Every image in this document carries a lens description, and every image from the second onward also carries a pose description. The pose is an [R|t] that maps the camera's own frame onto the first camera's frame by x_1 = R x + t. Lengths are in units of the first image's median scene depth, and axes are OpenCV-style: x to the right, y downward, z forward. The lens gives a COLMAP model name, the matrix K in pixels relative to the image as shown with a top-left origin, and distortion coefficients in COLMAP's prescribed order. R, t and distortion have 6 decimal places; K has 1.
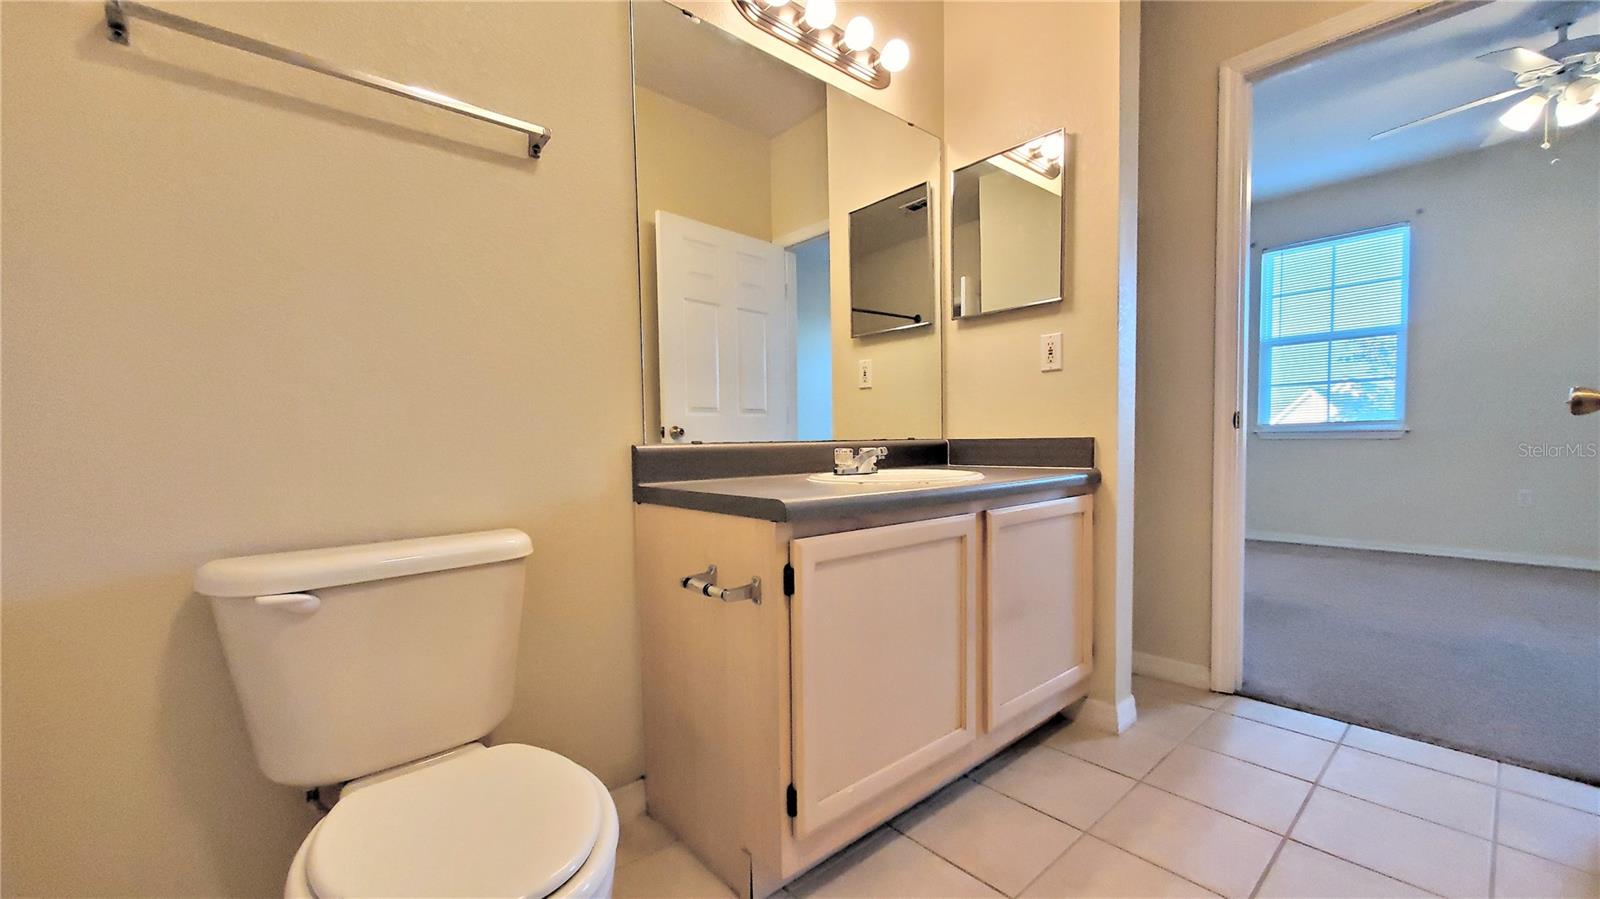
lens RADIAL K [[634.8, 0, 815.3], [0, 634.8, 468.4], [0, 0, 1]] dist [-0.001277, -0.000260]
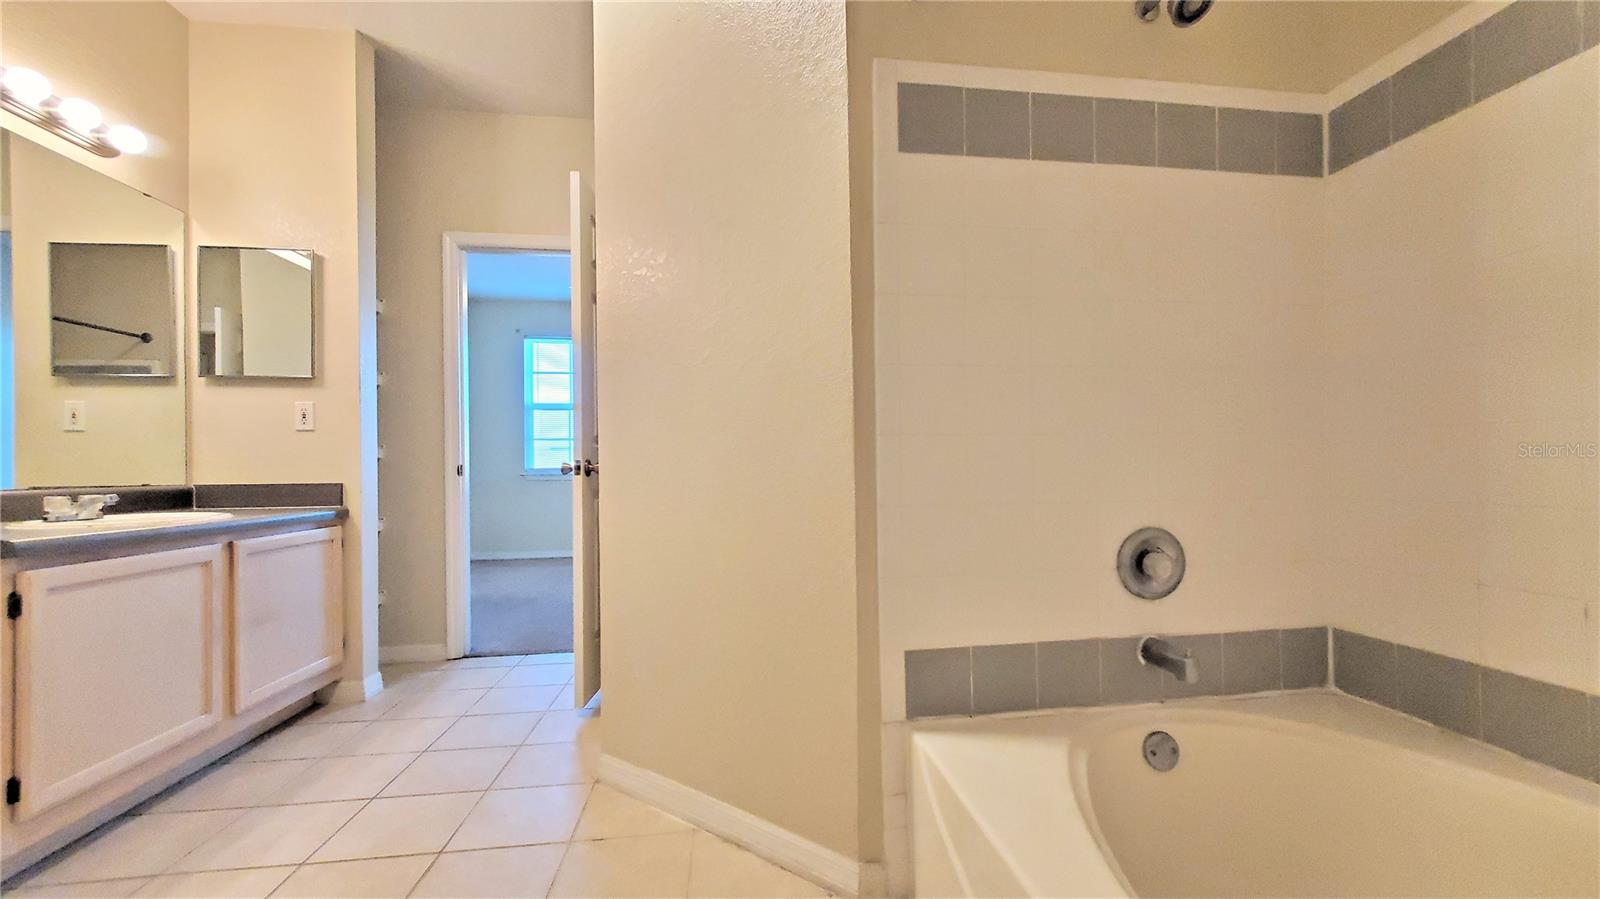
lens RADIAL K [[634.8, 0, 815.3], [0, 634.8, 468.4], [0, 0, 1]] dist [-0.001277, -0.000260]
pose [[0.559565, 0.010526, 0.828720, -0.115234], [0.039302, 0.998457, -0.039219, 0.012054], [-0.827854, 0.054516, 0.558288, -0.591169]]
